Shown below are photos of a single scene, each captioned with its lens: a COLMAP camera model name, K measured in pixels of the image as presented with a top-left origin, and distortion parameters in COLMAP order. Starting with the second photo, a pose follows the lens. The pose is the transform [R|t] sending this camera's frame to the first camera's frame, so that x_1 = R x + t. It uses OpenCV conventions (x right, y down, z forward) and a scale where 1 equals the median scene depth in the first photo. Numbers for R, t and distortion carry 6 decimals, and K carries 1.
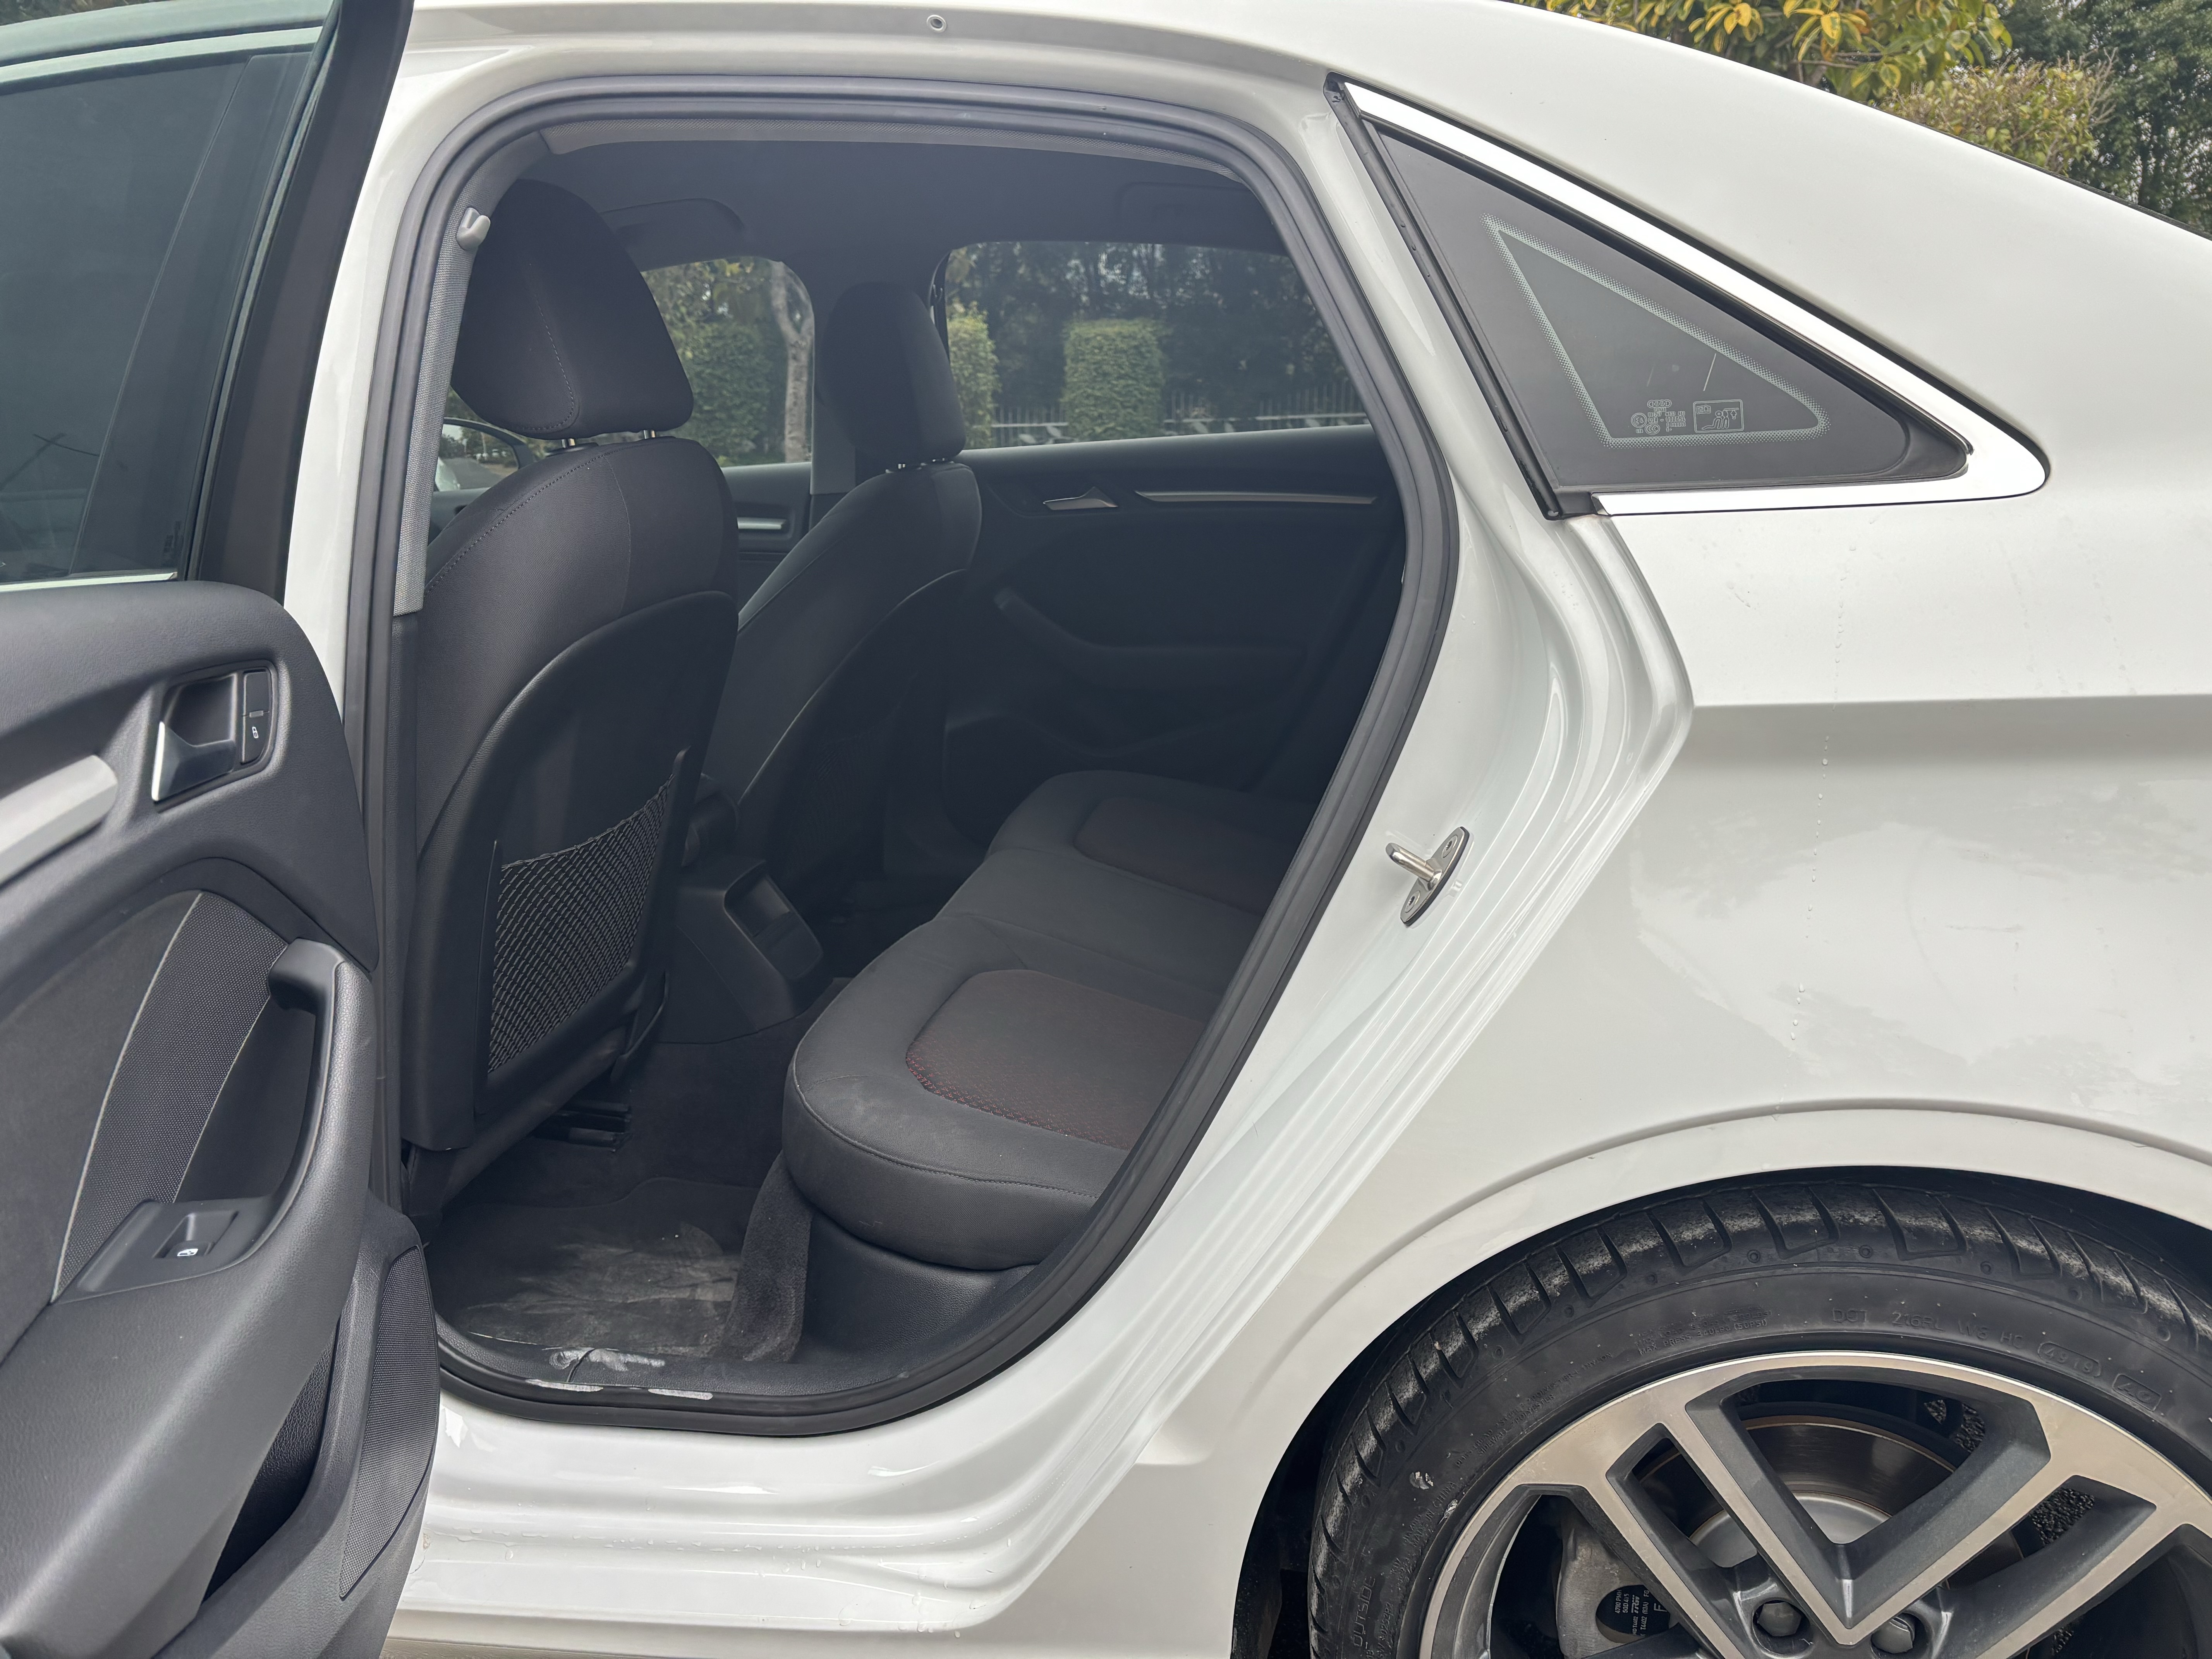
lens RADIAL K [[1669.7, 0, 1118.2], [0, 1669.7, 845.8], [0, 0, 1]] dist [0.010459, -0.008947]
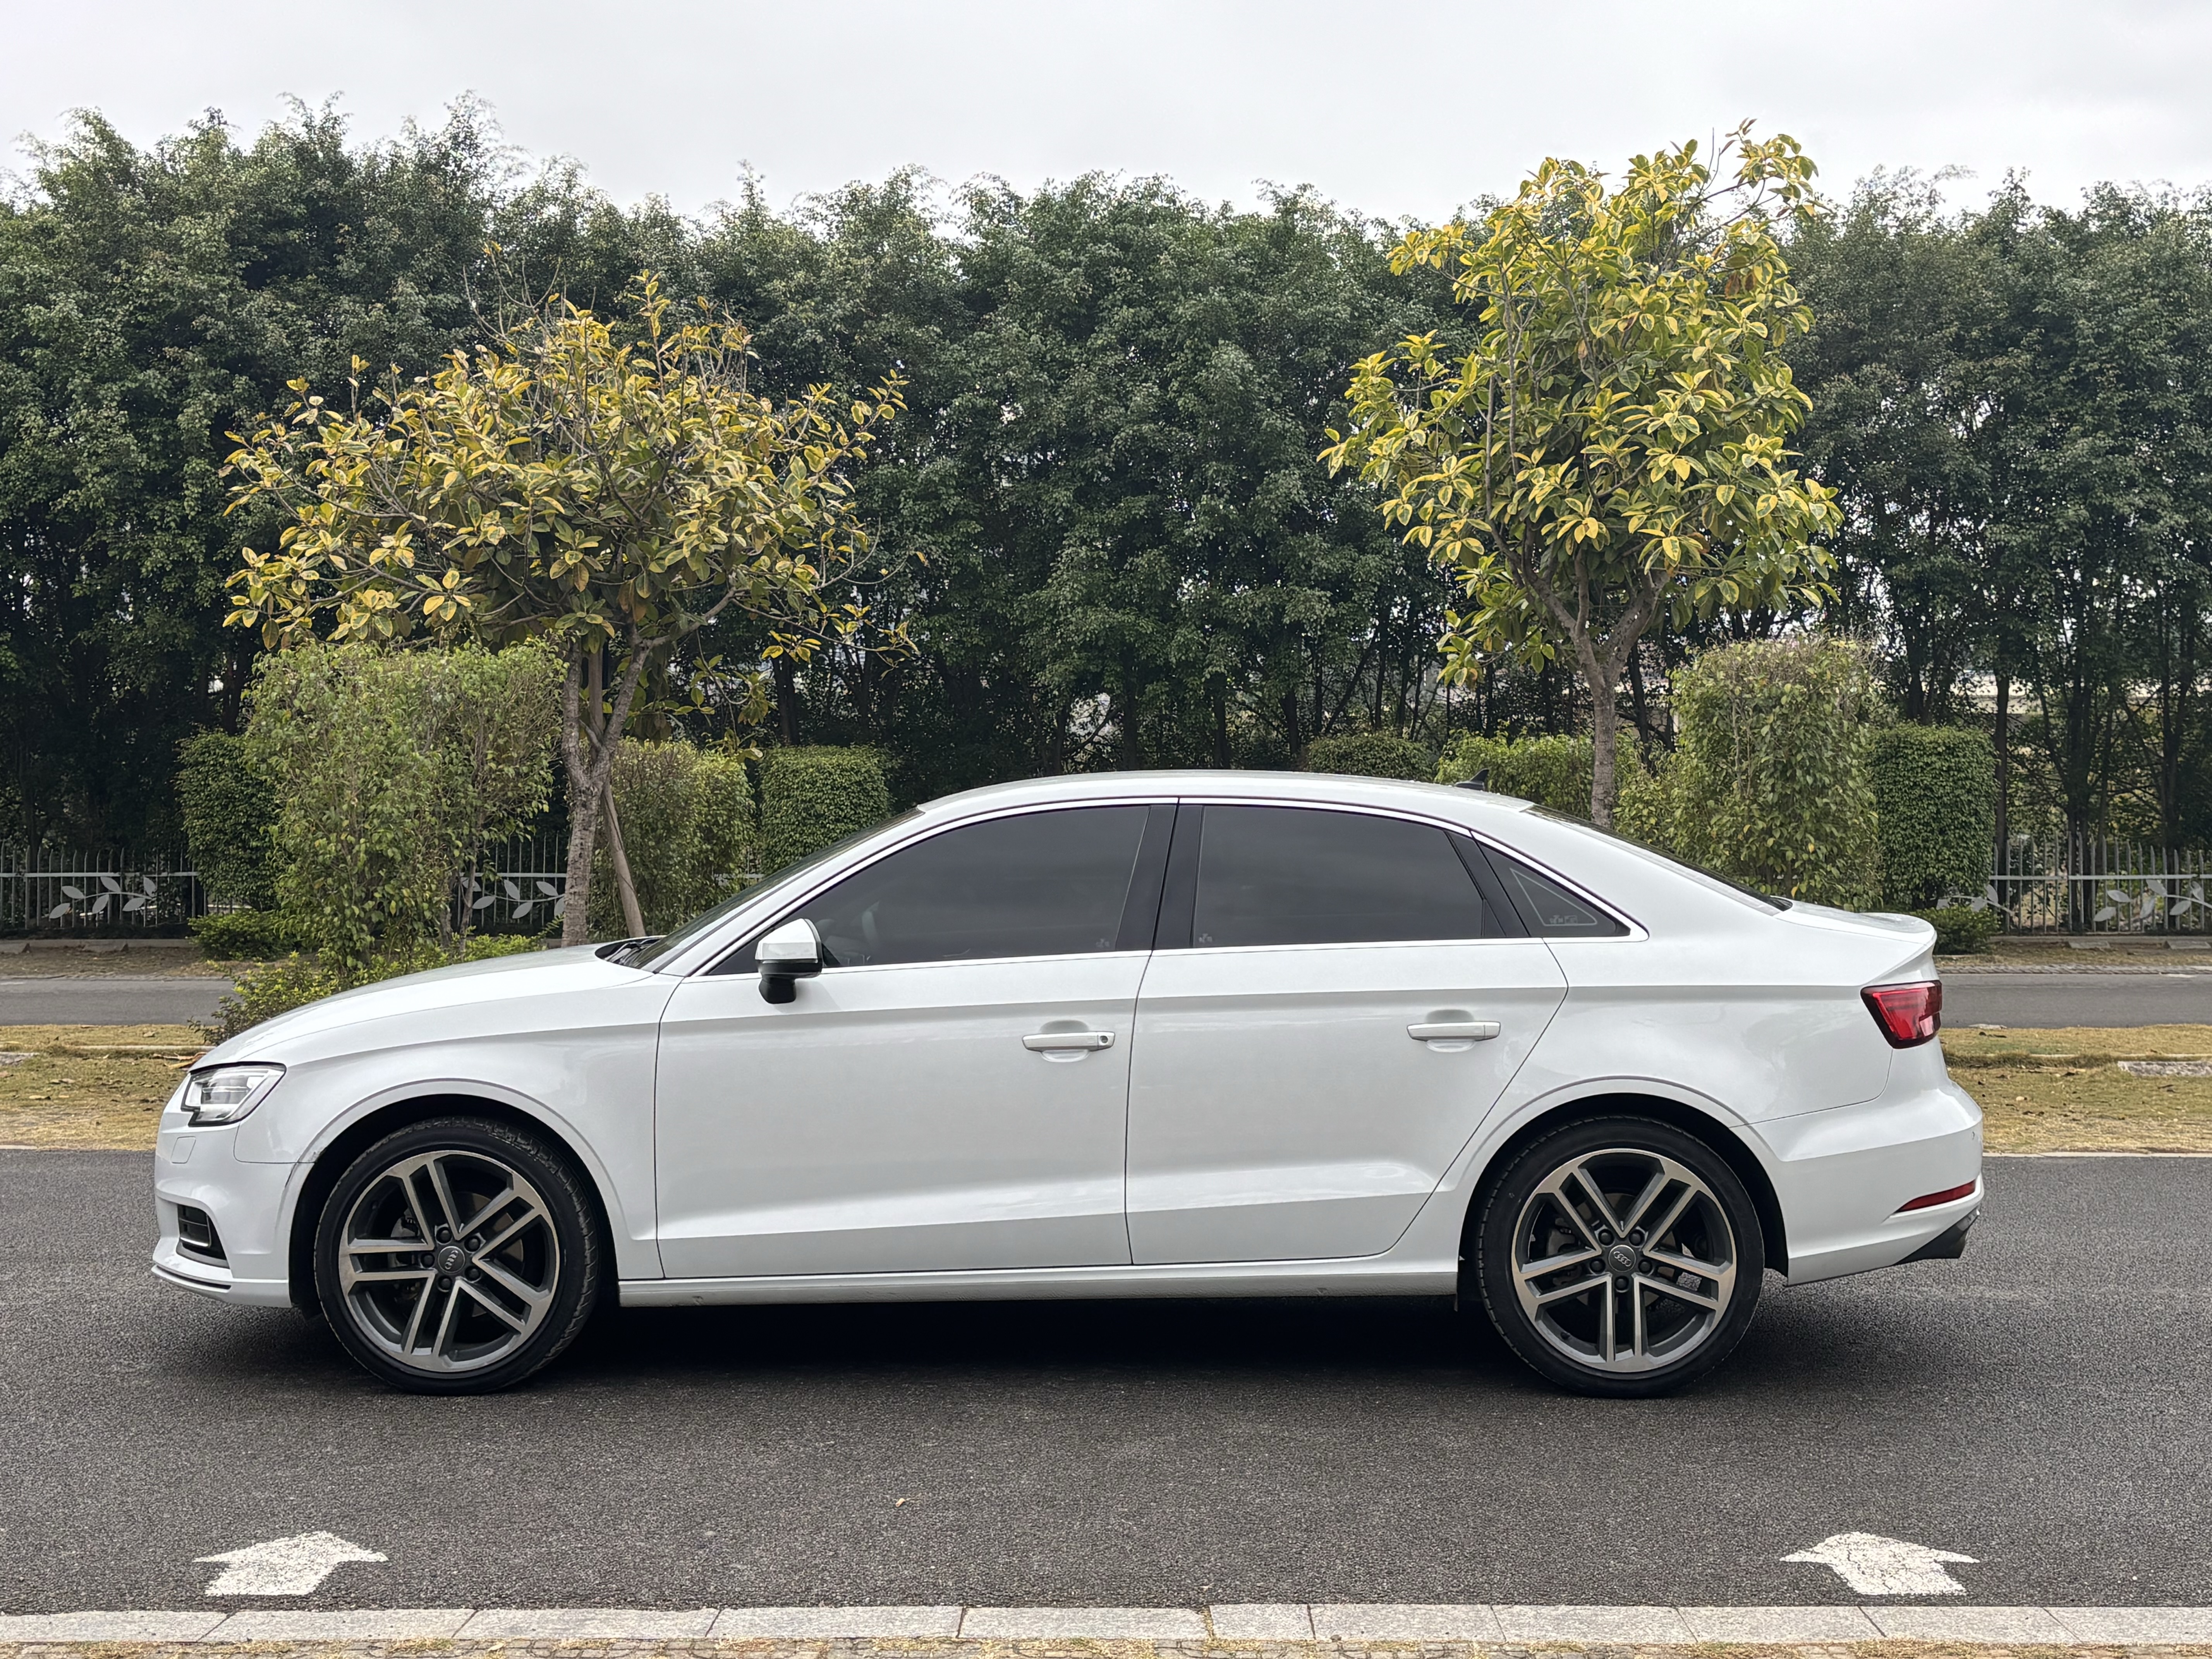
lens RADIAL K [[2775.8, 0, 1103.1], [0, 2775.8, 829.8], [0, 0, 1]] dist [0.109649, 0.000000]
pose [[0.987357, 0.031108, 0.155433, -0.191709], [0.010491, 0.965581, -0.259891, 0.134426], [-0.158168, 0.258236, 0.953046, -0.560613]]
